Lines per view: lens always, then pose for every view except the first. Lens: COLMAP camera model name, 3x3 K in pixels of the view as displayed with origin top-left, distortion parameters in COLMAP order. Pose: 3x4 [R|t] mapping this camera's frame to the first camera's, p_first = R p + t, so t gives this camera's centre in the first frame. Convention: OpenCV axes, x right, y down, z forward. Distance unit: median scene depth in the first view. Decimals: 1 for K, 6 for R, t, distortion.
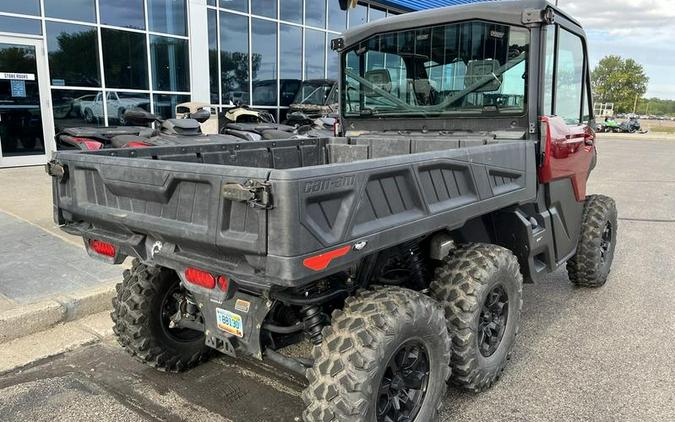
lens RADIAL K [[520.6, 0, 322.8], [0, 520.6, 211.0], [0, 0, 1]] dist [-0.006571, -0.007212]
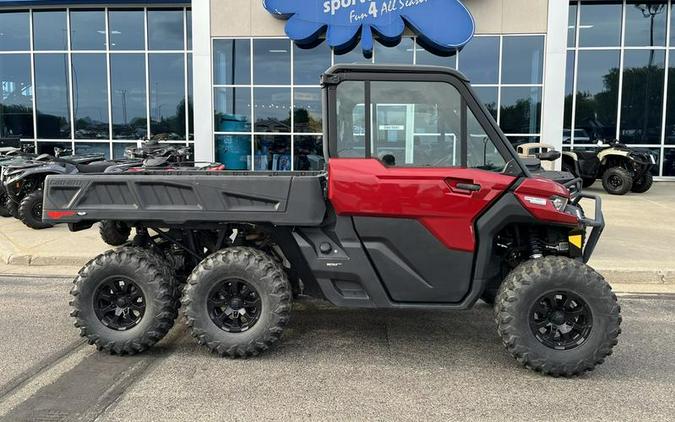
lens RADIAL K [[467.3, 0, 337.2], [0, 467.3, 199.1], [0, 0, 1]] dist [0.051852, 0.000034]
pose [[0.553690, 0.085724, -0.828299, 0.426342], [-0.157703, 0.987481, -0.003220, -0.028539], [0.817654, 0.132408, 0.560277, 0.143999]]
